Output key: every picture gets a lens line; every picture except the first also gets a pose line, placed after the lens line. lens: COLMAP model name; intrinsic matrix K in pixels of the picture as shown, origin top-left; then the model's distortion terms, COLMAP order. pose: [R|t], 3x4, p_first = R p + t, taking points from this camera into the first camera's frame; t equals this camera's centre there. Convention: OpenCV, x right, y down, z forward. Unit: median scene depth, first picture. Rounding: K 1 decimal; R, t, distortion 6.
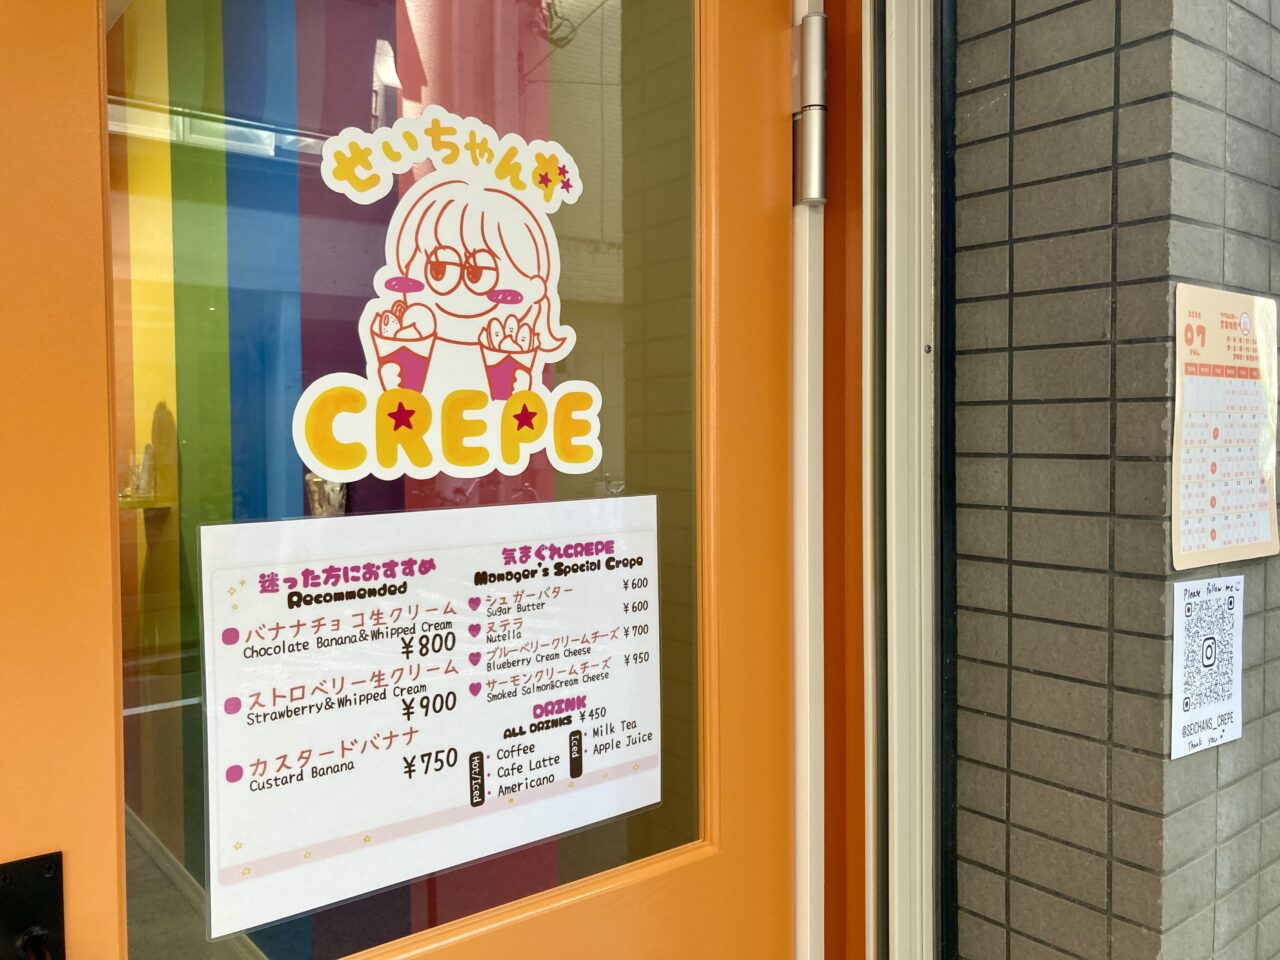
lens RADIAL K [[1039.3, 0, 640.0], [0, 1039.3, 480.0], [0, 0, 1]] dist [0.100979, -0.259722]
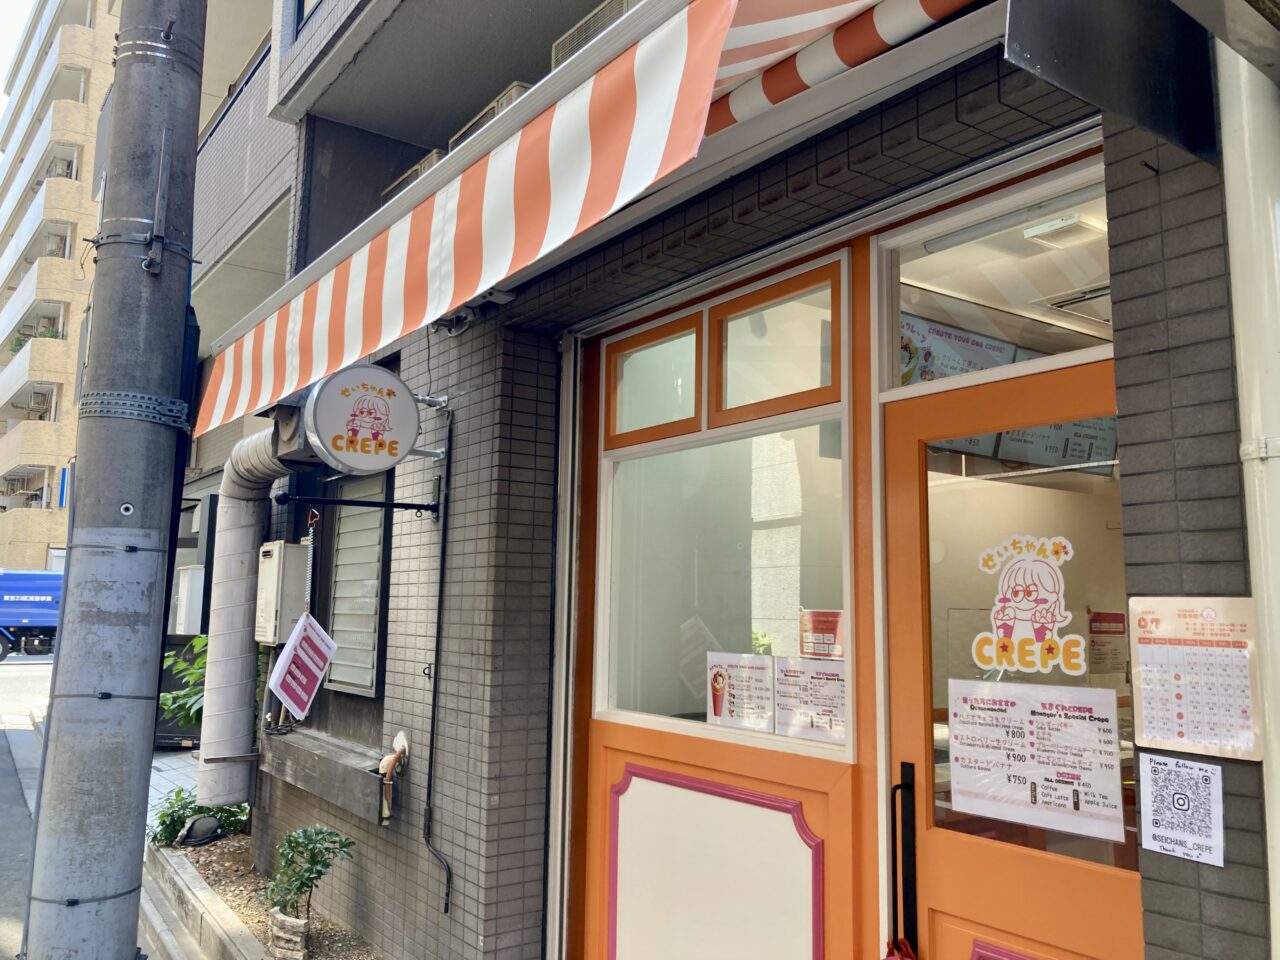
lens RADIAL K [[1039.3, 0, 640.0], [0, 1039.3, 480.0], [0, 0, 1]] dist [0.100979, -0.259722]
pose [[-0.065983, -0.110897, -0.991639, 2.496045], [-0.049742, 0.992935, -0.107732, -0.145449], [0.996580, 0.042218, -0.071033, 0.198027]]
